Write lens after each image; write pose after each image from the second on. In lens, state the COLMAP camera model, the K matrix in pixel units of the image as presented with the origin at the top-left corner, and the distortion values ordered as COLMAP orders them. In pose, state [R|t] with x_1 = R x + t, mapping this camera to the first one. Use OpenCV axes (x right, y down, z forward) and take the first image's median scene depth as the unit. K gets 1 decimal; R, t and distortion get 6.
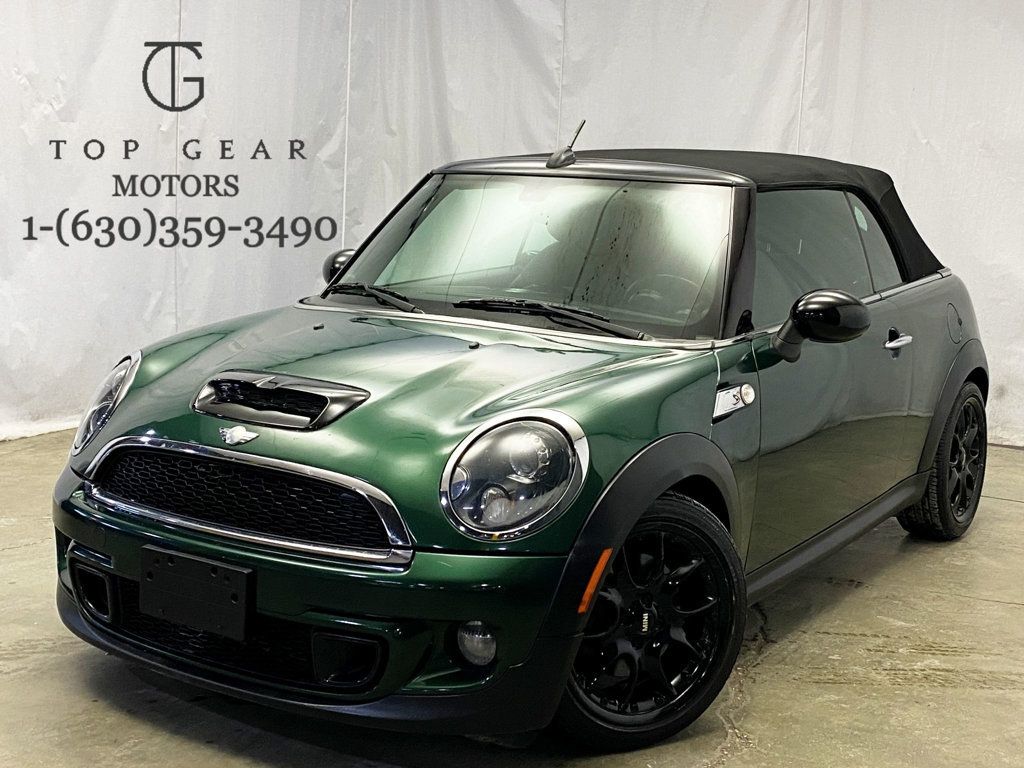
lens RADIAL K [[1434.6, 0, 512.0], [0, 1434.6, 384.0], [0, 0, 1]] dist [0.229866, -0.786779]
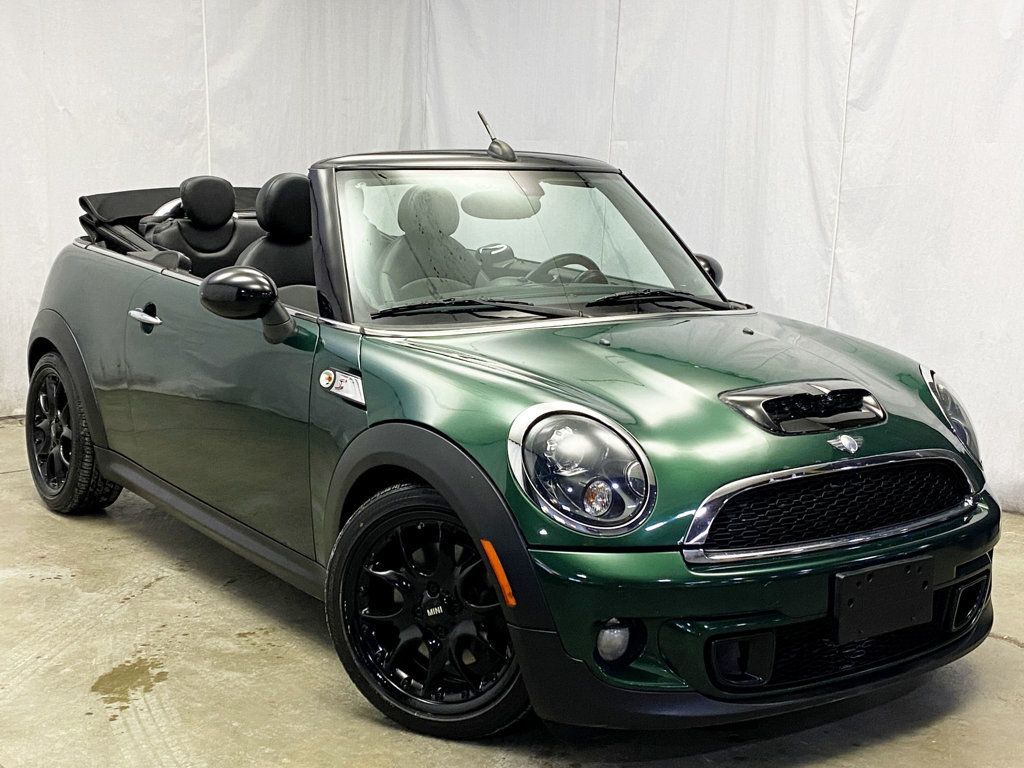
lens RADIAL K [[1428.3, 0, 536.8], [0, 1428.3, 348.8], [0, 0, 1]] dist [0.173858, -0.638222]
pose [[0.395311, -0.166285, 0.903371, -1.153670], [0.144673, 0.982474, 0.117538, -0.176876], [-0.907083, 0.084230, 0.412440, 0.756307]]
